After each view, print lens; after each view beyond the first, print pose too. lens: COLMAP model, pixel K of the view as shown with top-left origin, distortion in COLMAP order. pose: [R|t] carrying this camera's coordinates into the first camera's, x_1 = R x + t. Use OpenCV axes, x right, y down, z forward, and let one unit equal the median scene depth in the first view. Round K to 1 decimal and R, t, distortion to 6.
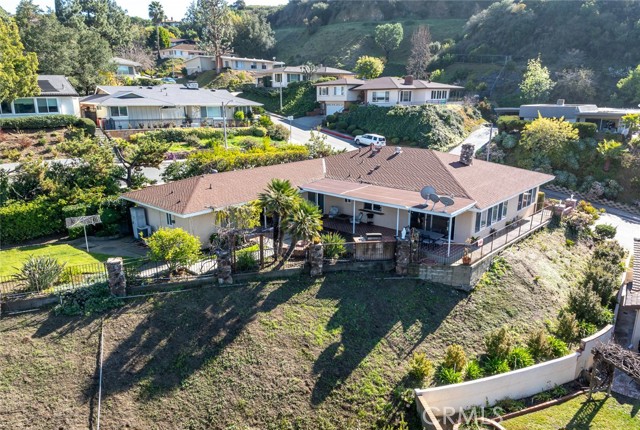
lens RADIAL K [[433.9, 0, 320.8], [0, 433.9, 218.7], [0, 0, 1]] dist [0.175739, -0.215058]
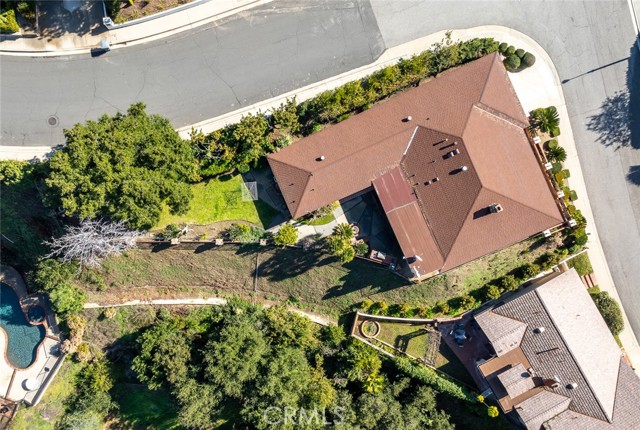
lens RADIAL K [[497.0, 0, 286.0], [0, 497.0, 226.2], [0, 0, 1]] dist [0.150846, -0.166215]
pose [[0.911730, 0.410763, -0.004638, -0.228328], [-0.103326, 0.240240, 0.965199, -1.536621], [0.397582, -0.879522, 0.261477, 0.264004]]
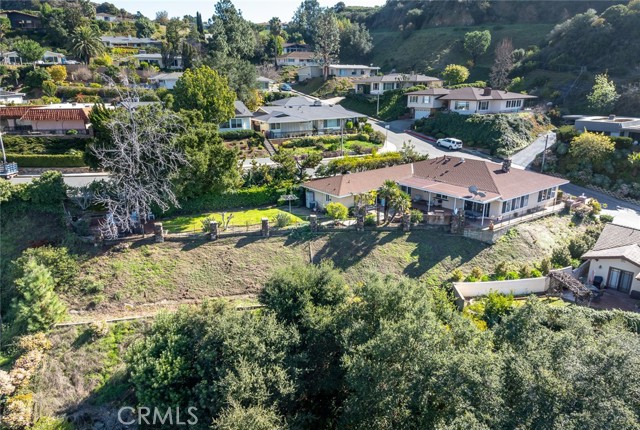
lens RADIAL K [[433.9, 0, 320.8], [0, 433.9, 218.7], [0, 0, 1]] dist [0.175739, -0.215058]
pose [[0.982638, 0.053050, -0.177786, -0.028503], [-0.046852, 0.998145, 0.038880, 0.013974], [0.179519, -0.029876, 0.983301, -0.665946]]
